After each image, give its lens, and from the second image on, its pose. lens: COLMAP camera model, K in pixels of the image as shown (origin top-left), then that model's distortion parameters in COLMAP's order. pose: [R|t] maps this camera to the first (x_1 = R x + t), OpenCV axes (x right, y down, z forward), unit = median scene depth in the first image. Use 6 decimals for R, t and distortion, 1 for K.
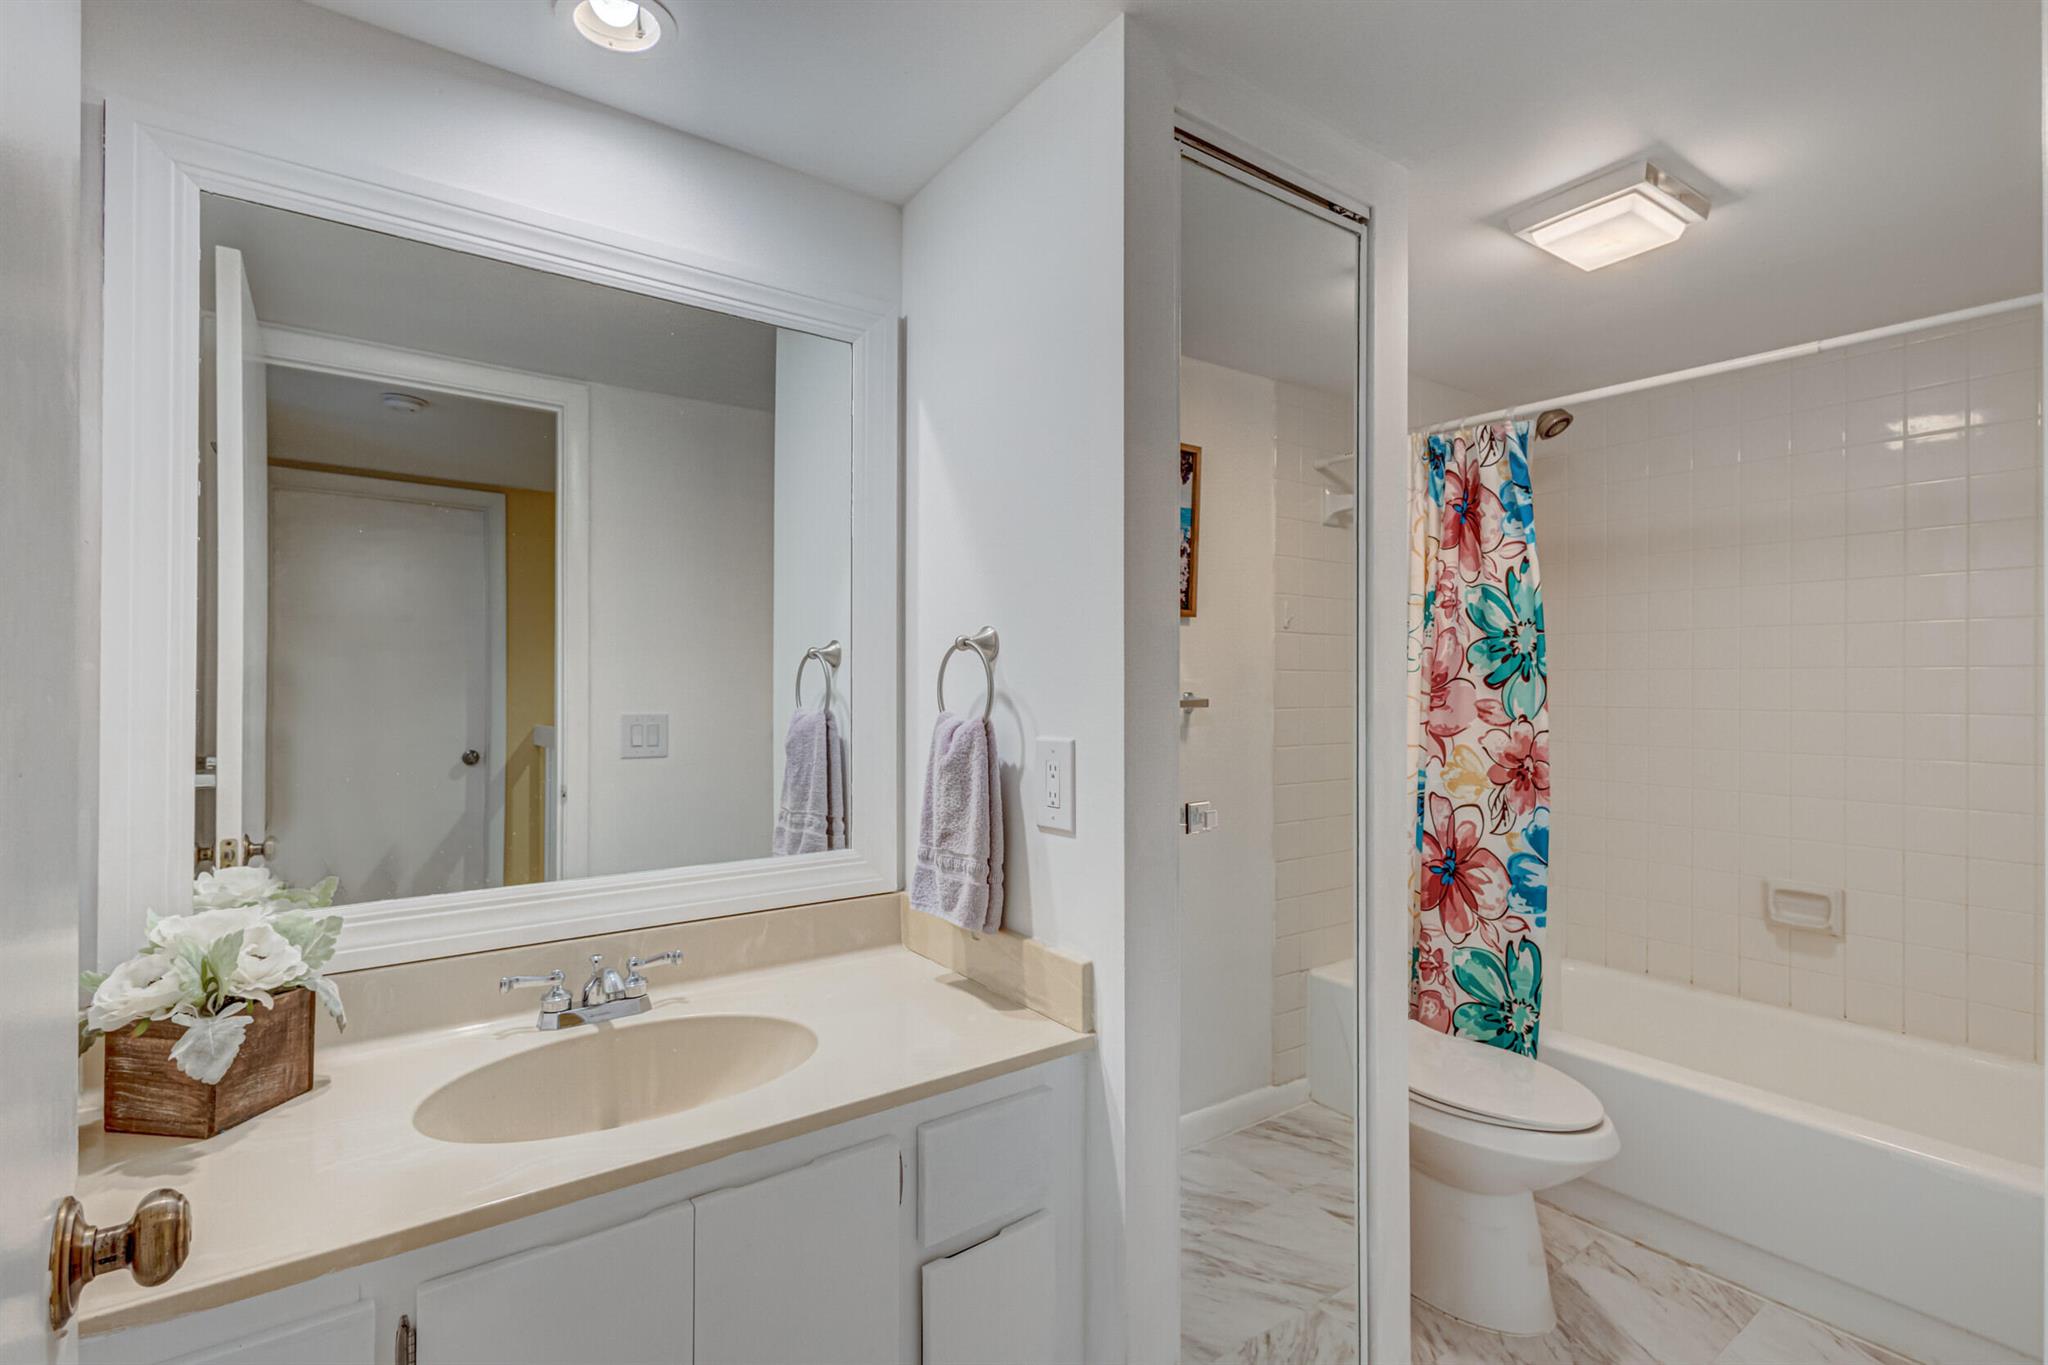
lens RADIAL K [[951.0, 0, 1027.0], [0, 951.0, 692.2], [0, 0, 1]] dist [0.015718, -0.004744]
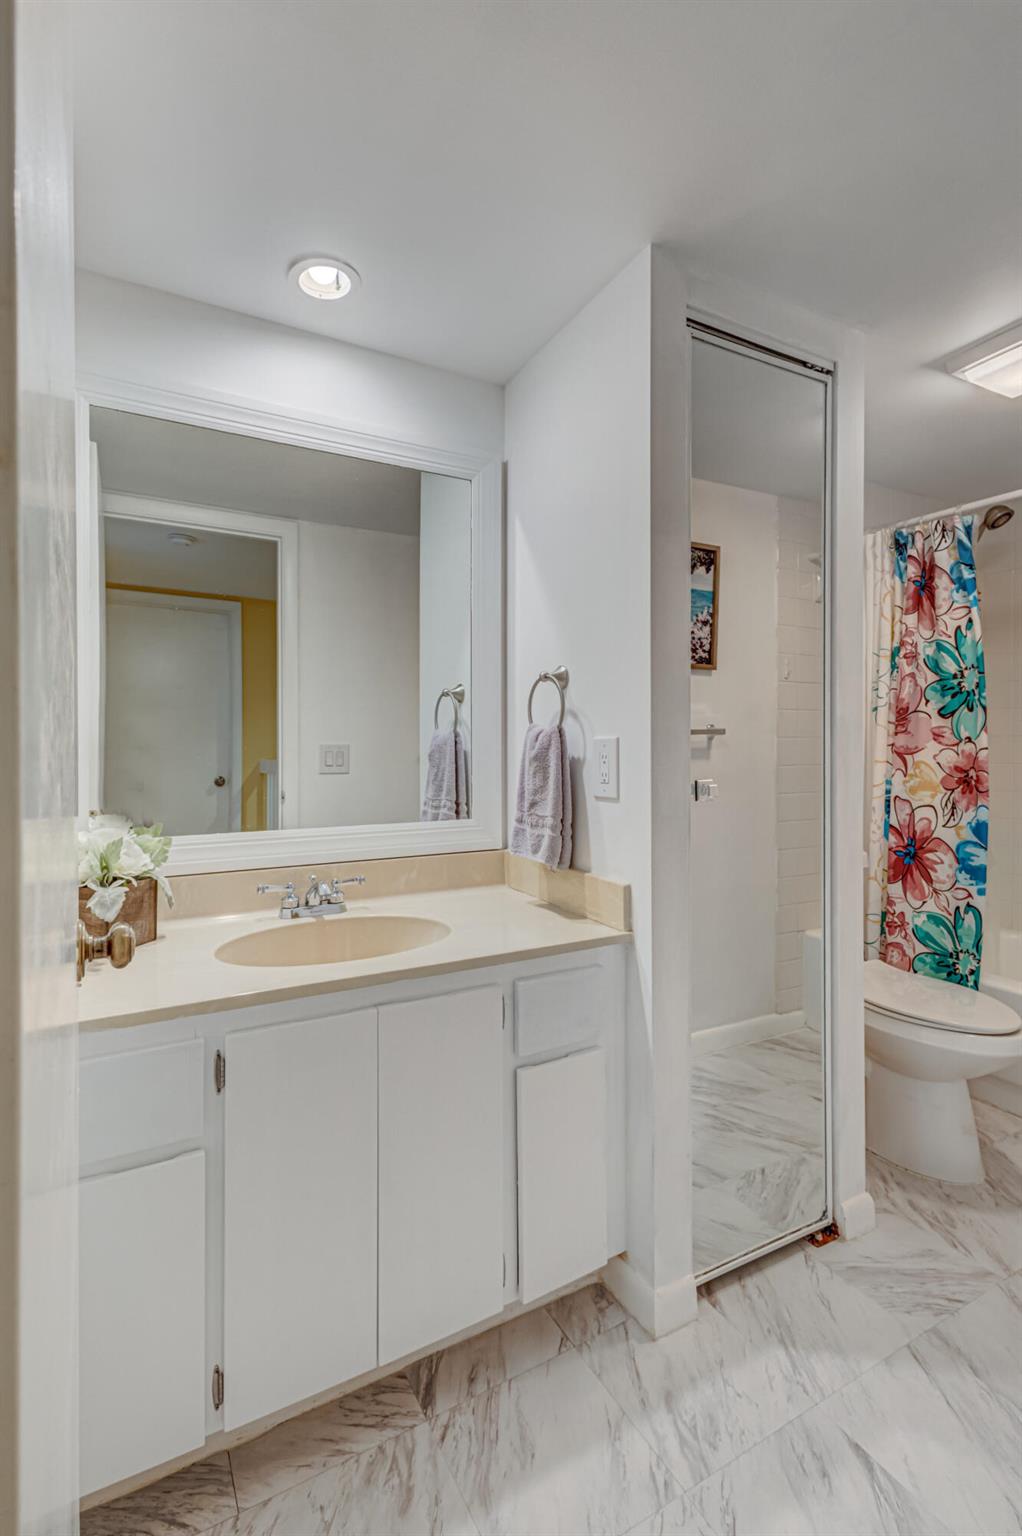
lens RADIAL K [[713.2, 0, 507.9], [0, 713.2, 757.8], [0, 0, 1]] dist [0.015718, -0.004744]
pose [[0.991332, -0.001881, -0.131364, 0.017478], [0.003098, 0.999954, 0.009061, 0.050551], [0.131341, -0.009390, 0.991293, -0.092700]]
